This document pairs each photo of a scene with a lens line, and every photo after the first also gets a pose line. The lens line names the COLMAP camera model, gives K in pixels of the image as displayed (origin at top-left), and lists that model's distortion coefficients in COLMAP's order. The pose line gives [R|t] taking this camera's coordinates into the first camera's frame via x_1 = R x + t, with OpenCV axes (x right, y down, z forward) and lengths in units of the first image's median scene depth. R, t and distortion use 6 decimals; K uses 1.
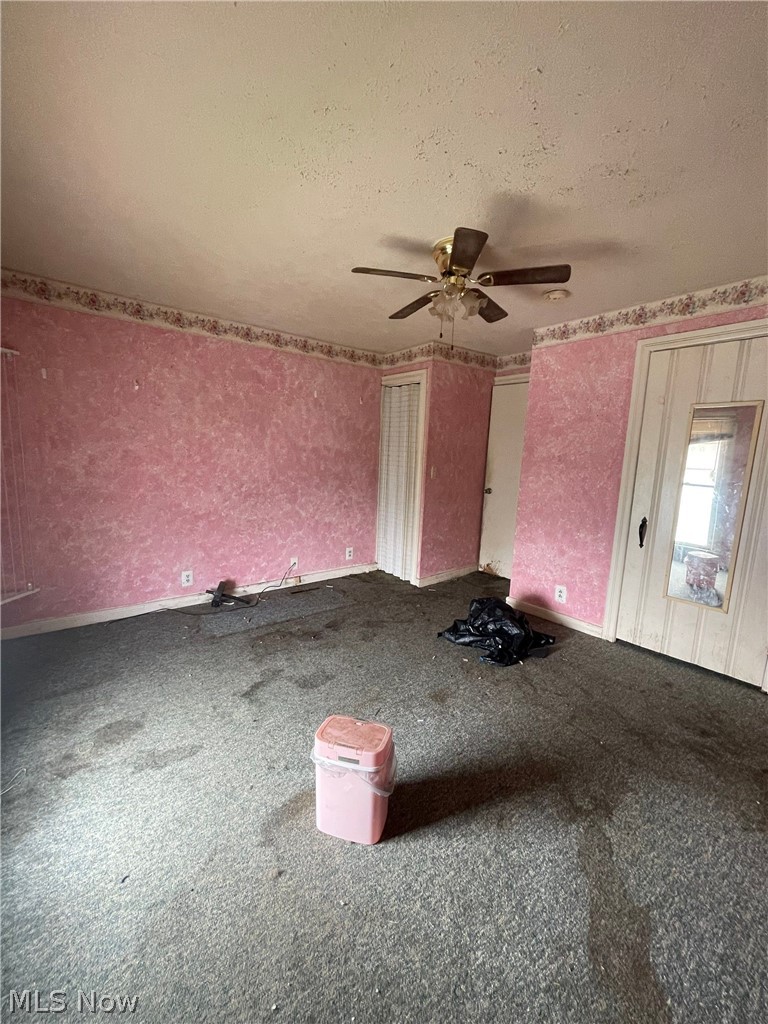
lens RADIAL K [[414.0, 0, 384.5], [0, 414.0, 514.3], [0, 0, 1]] dist [0.003912, 0.000119]
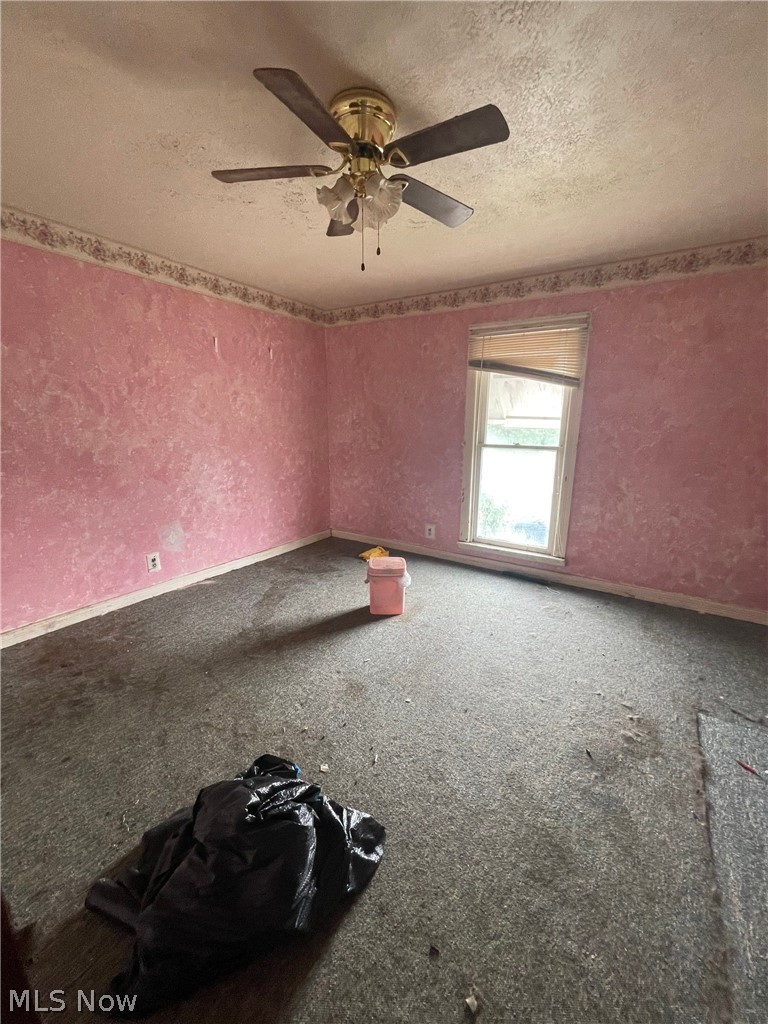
lens RADIAL K [[414.0, 0, 384.5], [0, 414.0, 514.3], [0, 0, 1]] dist [0.003912, 0.000119]
pose [[-0.952786, 0.028925, -0.302261, 0.373955], [-0.084742, 0.930569, 0.356174, -0.271790], [0.291577, 0.364972, -0.884182, 1.887132]]
